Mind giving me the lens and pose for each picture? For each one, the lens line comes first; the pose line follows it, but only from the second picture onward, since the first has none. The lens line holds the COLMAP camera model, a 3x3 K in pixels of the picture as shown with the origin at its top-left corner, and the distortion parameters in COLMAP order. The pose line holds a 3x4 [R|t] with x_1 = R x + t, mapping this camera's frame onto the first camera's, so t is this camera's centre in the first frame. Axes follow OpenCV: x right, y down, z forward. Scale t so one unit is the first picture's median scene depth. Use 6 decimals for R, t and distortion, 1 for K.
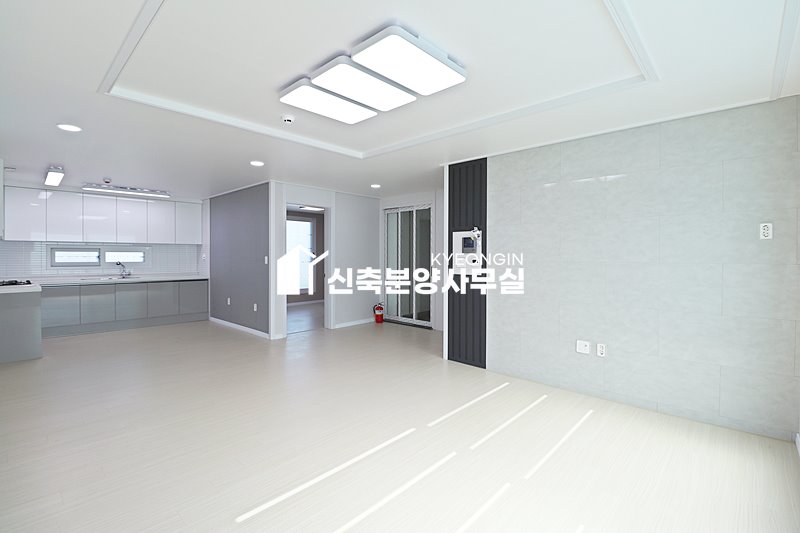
lens RADIAL K [[367.5, 0, 400.9], [0, 367.5, 261.4], [0, 0, 1]] dist [-0.015002, -0.001602]
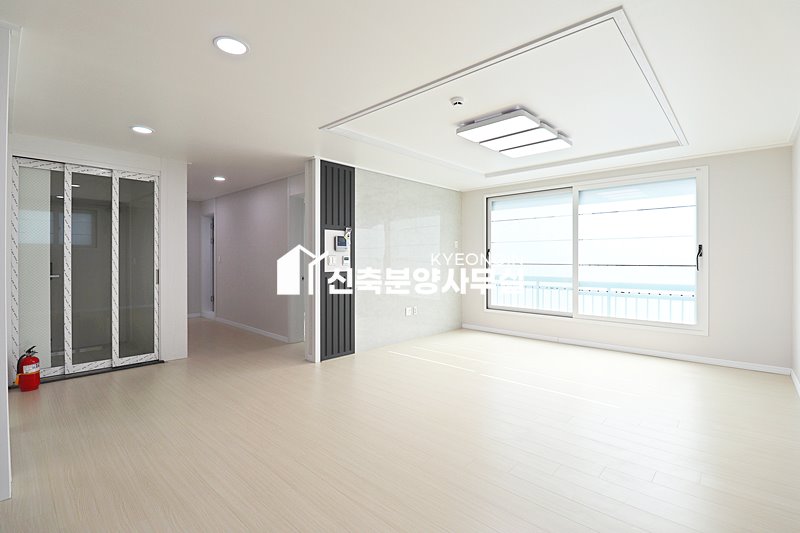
lens RADIAL K [[367.5, 0, 402.5], [0, 367.5, 261.4], [0, 0, 1]] dist [-0.015002, -0.001602]
pose [[-0.012922, -0.013032, 0.999832, -0.618620], [0.013032, 0.999828, 0.013200, -0.003667], [-0.999832, 0.013201, -0.012750, 0.590046]]
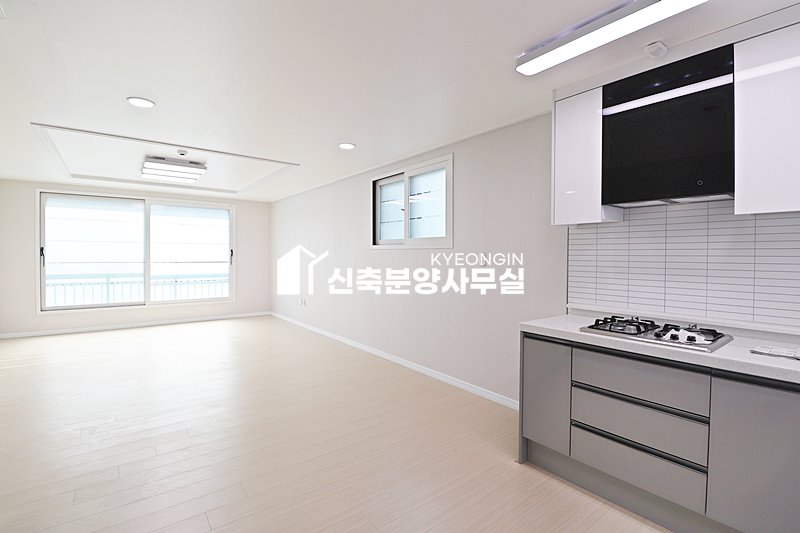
lens RADIAL K [[367.5, 0, 395.6], [0, 367.5, 258.1], [0, 0, 1]] dist [-0.015002, -0.001602]
pose [[-0.985858, -0.016185, 0.166797, -0.662162], [-0.012703, 0.999679, 0.021920, -0.024250], [-0.167098, 0.019491, -0.985748, 1.098258]]
